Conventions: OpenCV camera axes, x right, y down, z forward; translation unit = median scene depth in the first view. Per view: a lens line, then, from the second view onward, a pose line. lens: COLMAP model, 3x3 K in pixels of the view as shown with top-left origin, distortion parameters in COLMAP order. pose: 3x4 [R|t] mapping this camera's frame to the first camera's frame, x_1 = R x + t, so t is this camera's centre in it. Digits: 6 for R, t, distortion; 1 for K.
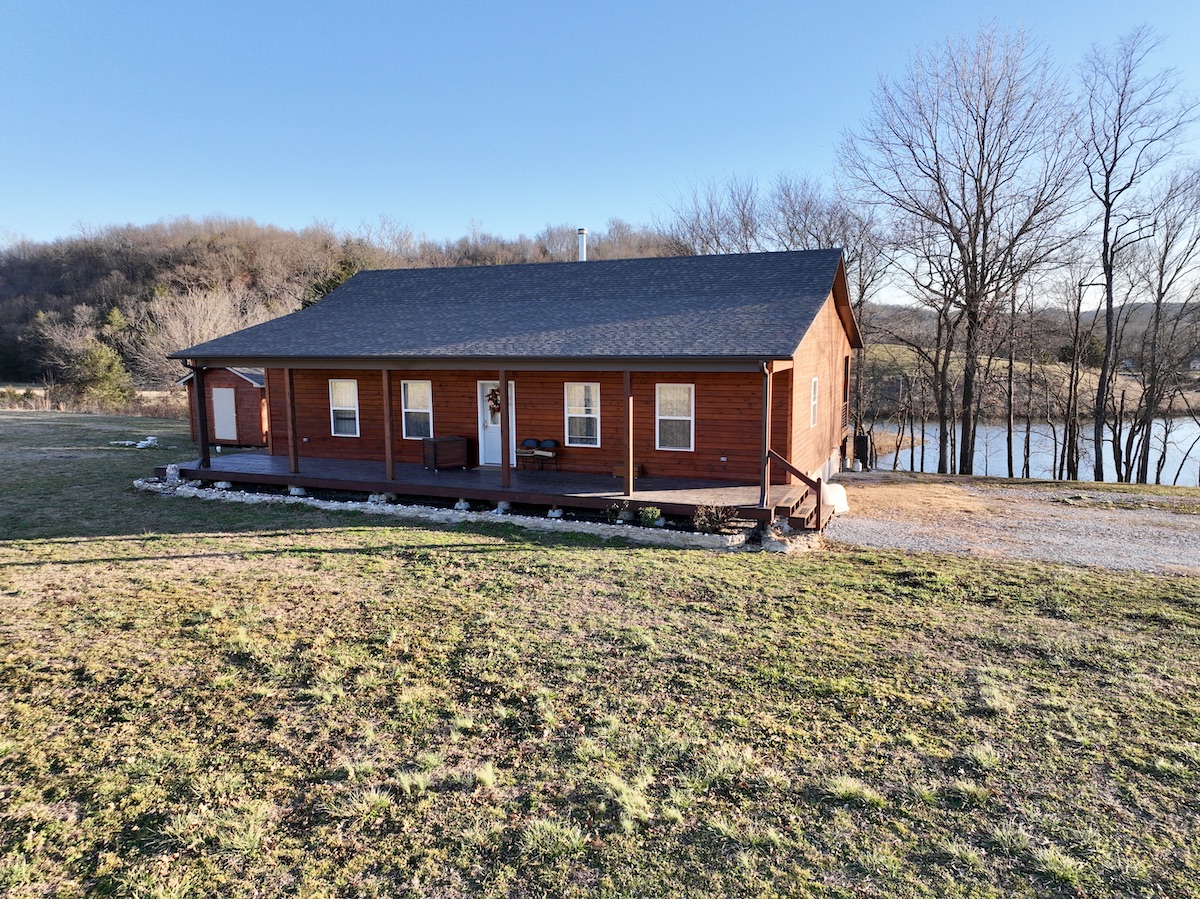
lens RADIAL K [[846.7, 0, 599.8], [0, 846.7, 449.2], [0, 0, 1]] dist [0.002942, 0.018271]
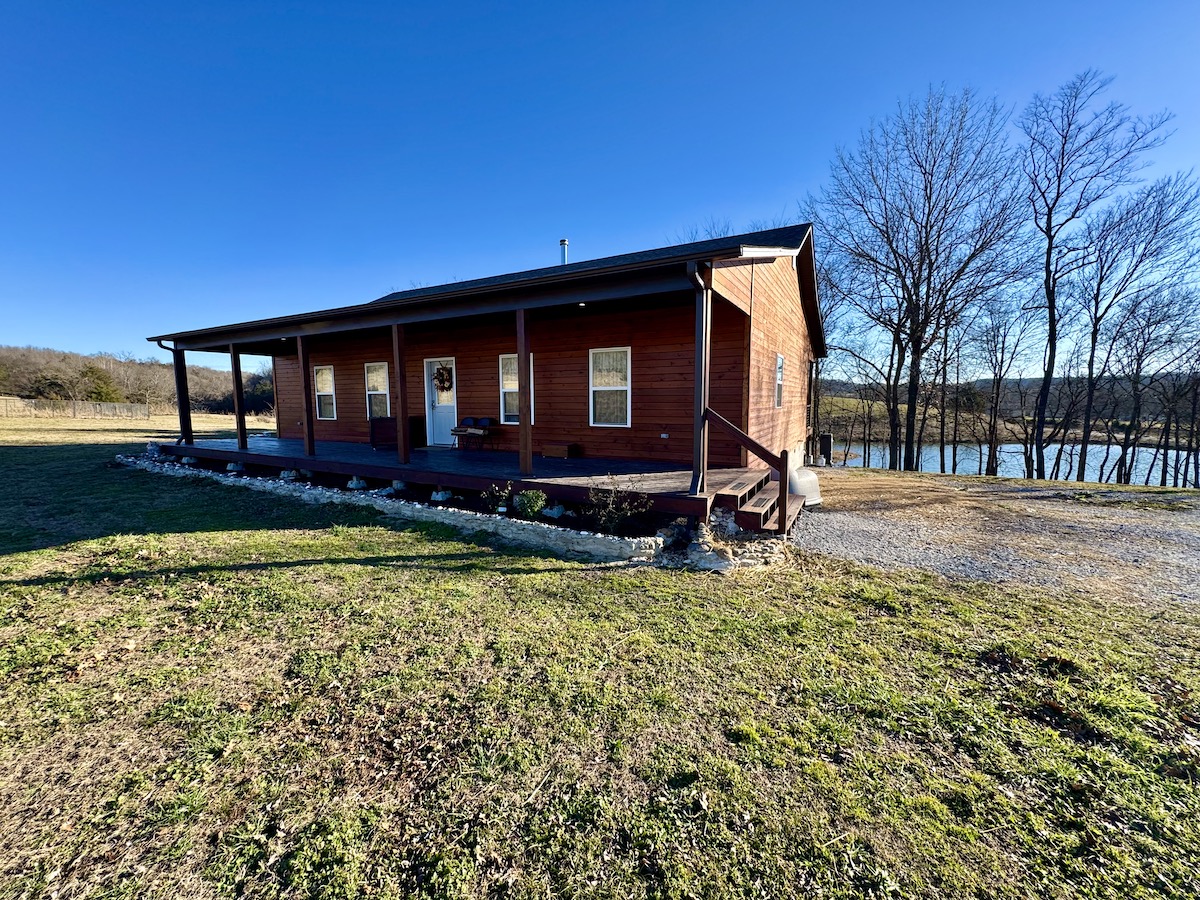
lens RADIAL K [[481.6, 0, 593.4], [0, 481.6, 449.1], [0, 0, 1]] dist [-0.004877, 0.000088]
pose [[0.992194, 0.015438, -0.123748, 0.159390], [-0.018540, 0.999541, -0.023952, 0.043411], [0.123321, 0.026060, 0.992025, 0.617589]]
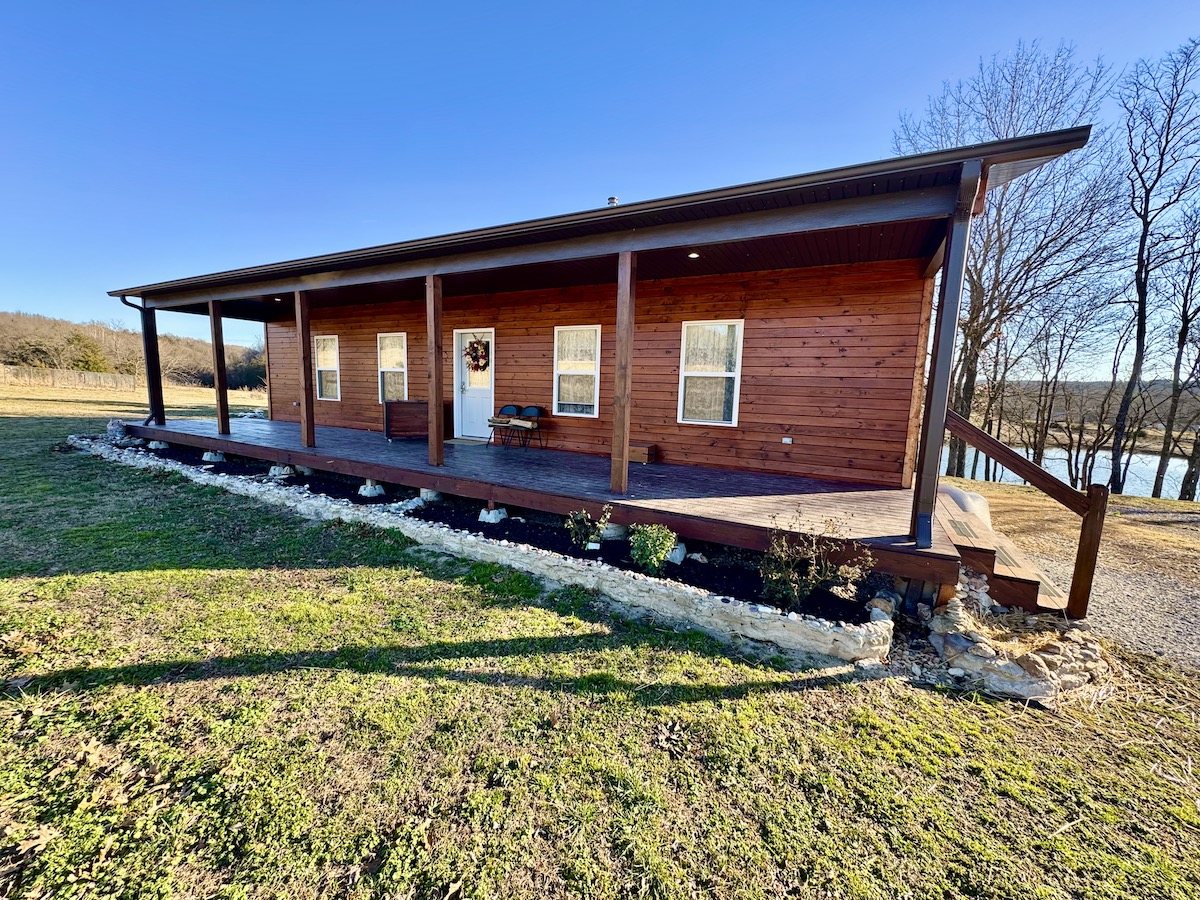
lens RADIAL K [[481.6, 0, 594.6], [0, 481.6, 449.1], [0, 0, 1]] dist [-0.004877, 0.000088]
pose [[0.992129, 0.052618, -0.113631, 0.055414], [-0.052763, 0.998606, 0.001733, 0.028868], [0.113563, 0.004276, 0.993522, 0.746430]]
